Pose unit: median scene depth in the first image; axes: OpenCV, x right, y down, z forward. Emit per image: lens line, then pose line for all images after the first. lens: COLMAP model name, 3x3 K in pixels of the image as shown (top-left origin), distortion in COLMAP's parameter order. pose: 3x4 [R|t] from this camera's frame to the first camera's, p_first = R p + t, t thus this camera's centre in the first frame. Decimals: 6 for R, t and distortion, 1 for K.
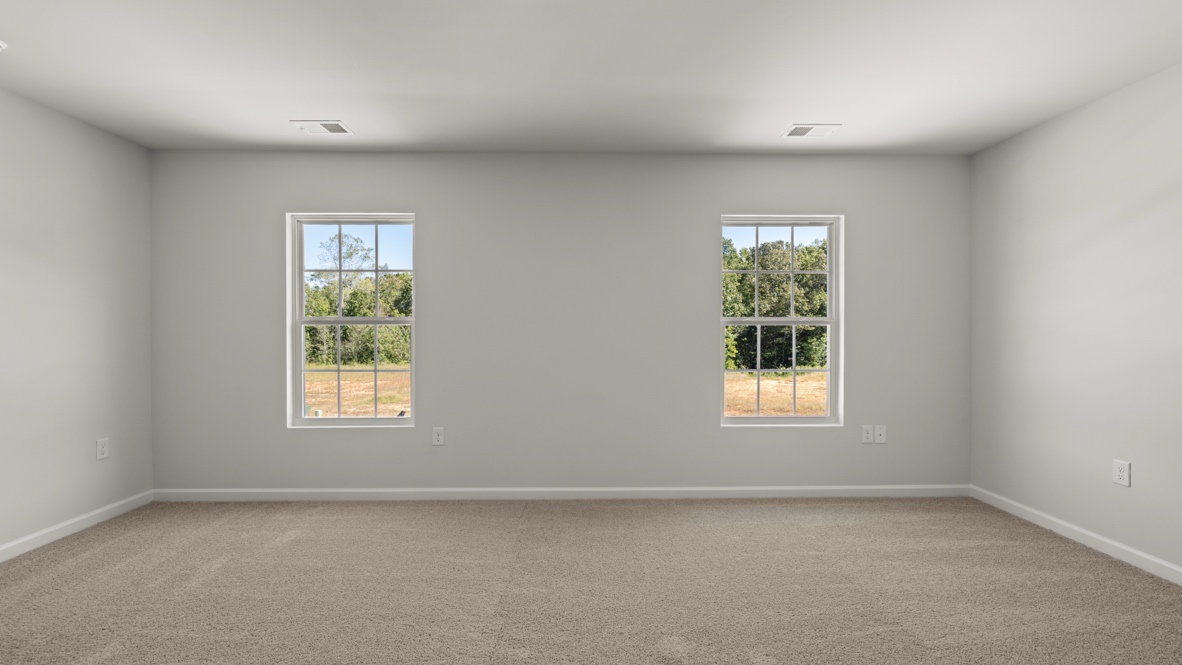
lens RADIAL K [[513.4, 0, 584.1], [0, 513.4, 330.1], [0, 0, 1]] dist [0.000994, -0.000042]
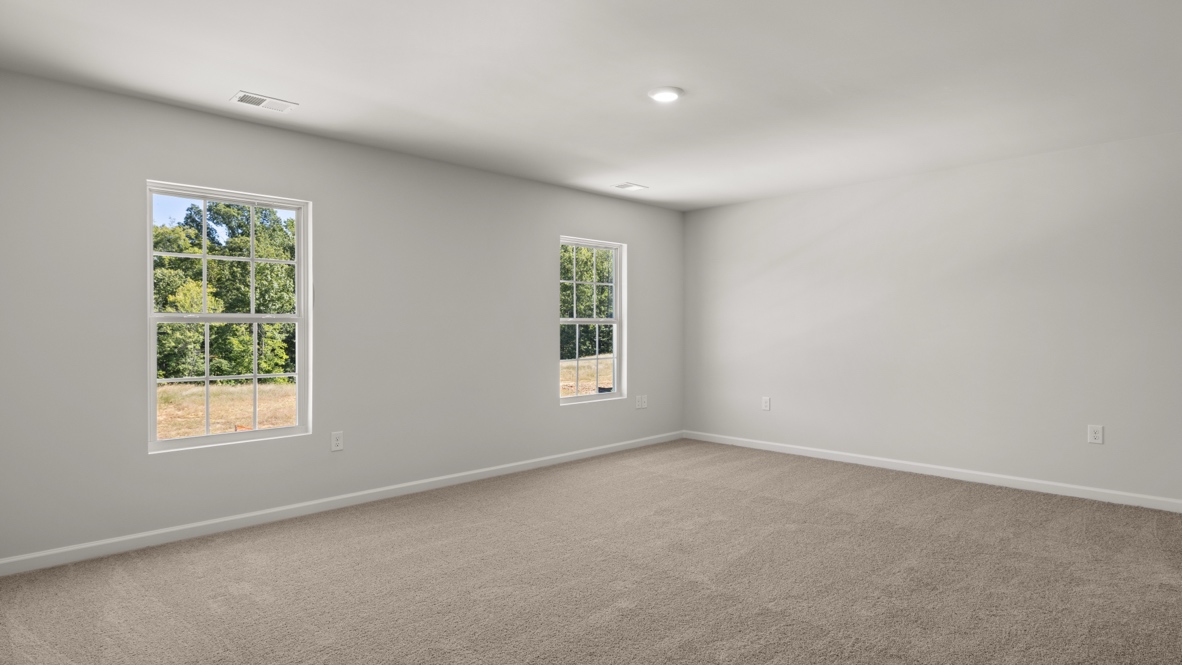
lens RADIAL K [[725.4, 0, 587.4], [0, 725.4, 331.3], [0, 0, 1]] dist [-0.018306, 0.000641]
pose [[0.689307, -0.005593, 0.724448, -0.941088], [0.002323, 0.999982, 0.005510, -0.001371], [-0.724466, -0.002115, 0.689307, -0.249609]]
